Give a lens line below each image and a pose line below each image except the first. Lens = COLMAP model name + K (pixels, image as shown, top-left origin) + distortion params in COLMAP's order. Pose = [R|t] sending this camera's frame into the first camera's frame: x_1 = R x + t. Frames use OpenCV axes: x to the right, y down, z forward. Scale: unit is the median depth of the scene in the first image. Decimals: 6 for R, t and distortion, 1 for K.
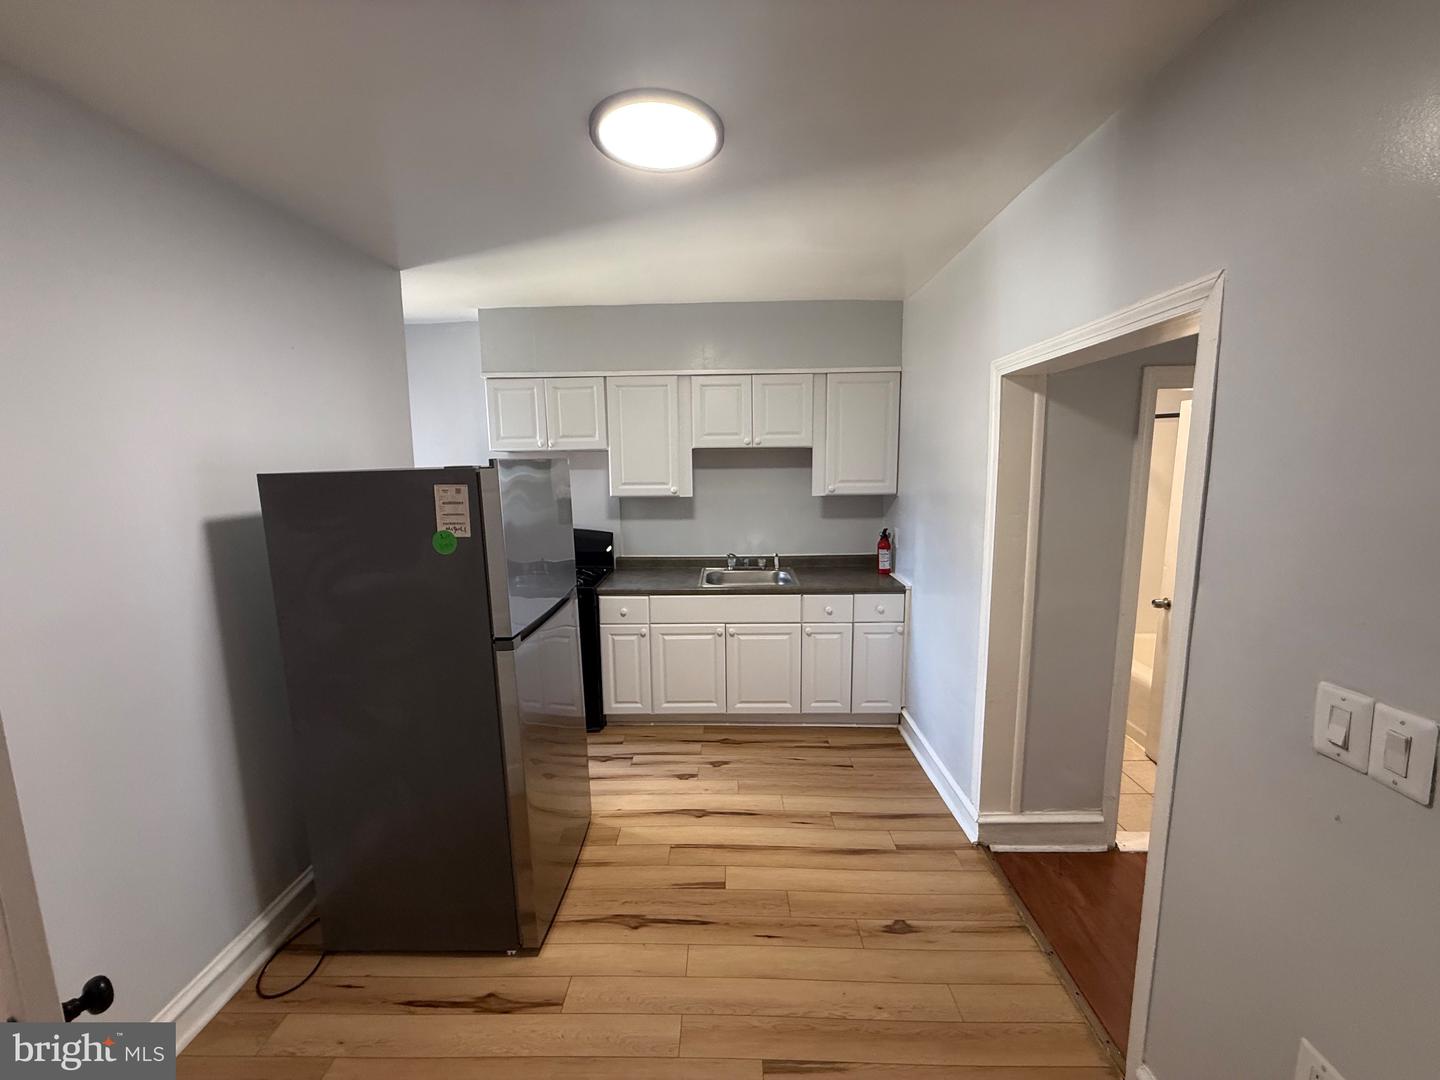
lens RADIAL K [[576.3, 0, 714.8], [0, 576.3, 539.9], [0, 0, 1]] dist [0.001430, 0.000100]
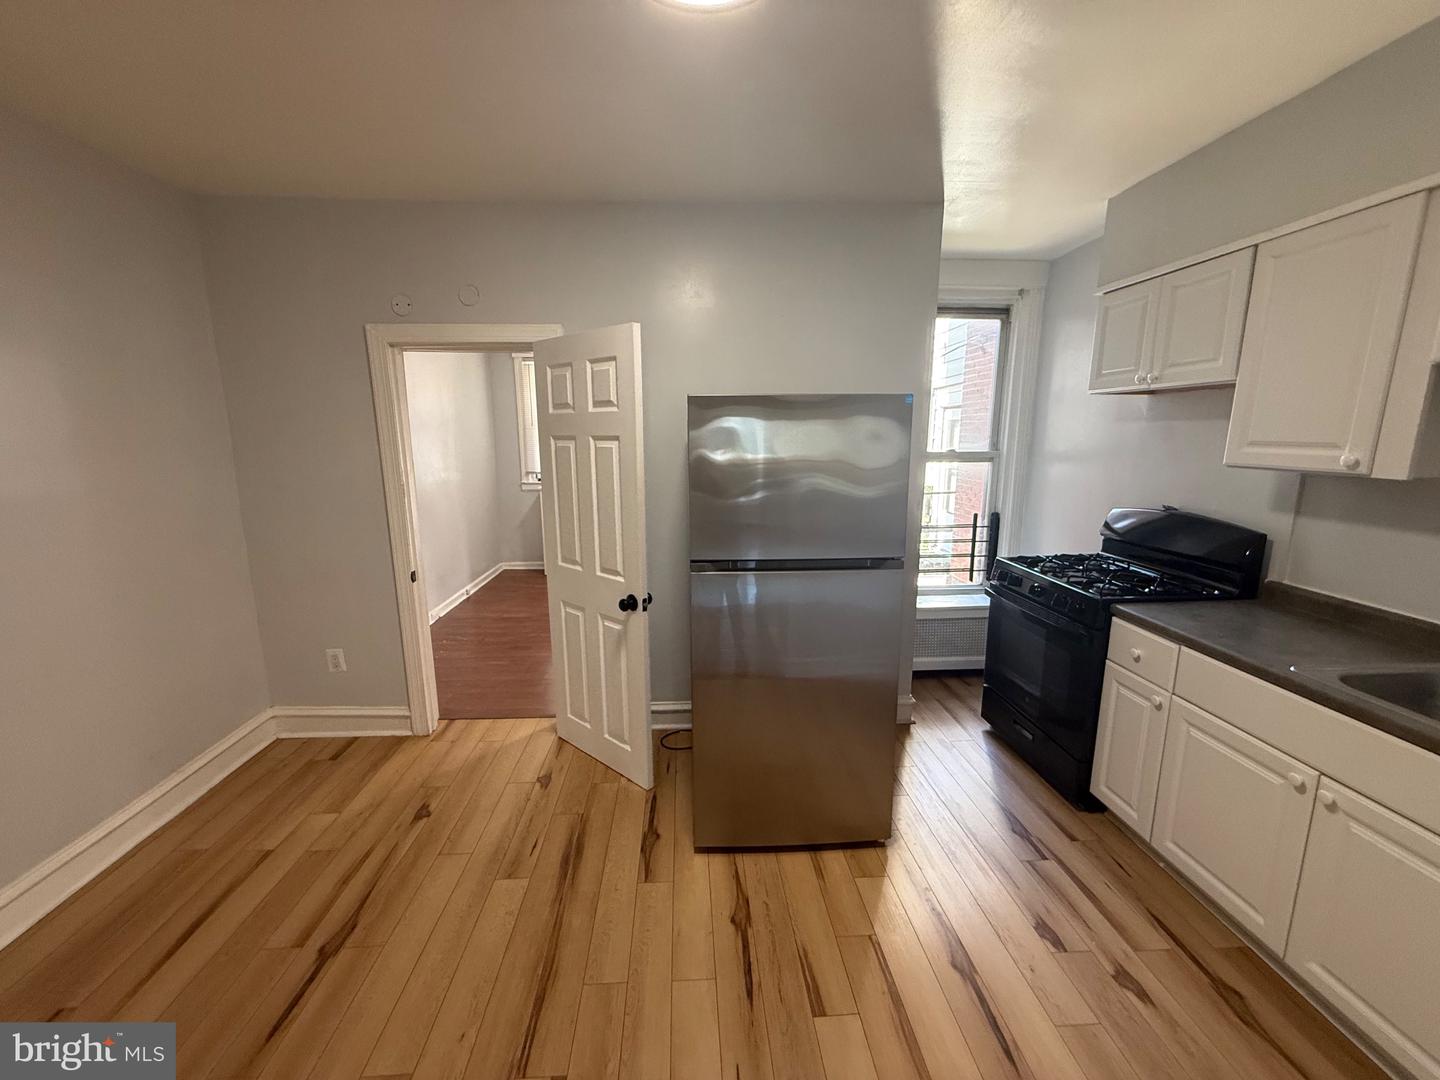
lens RADIAL K [[576.3, 0, 711.4], [0, 576.3, 540.8], [0, 0, 1]] dist [0.001430, 0.000100]
pose [[0.075936, 0.201789, -0.976481, 0.398158], [-0.140050, 0.971759, 0.189922, -0.045751], [0.987228, 0.122334, 0.102052, 0.514279]]
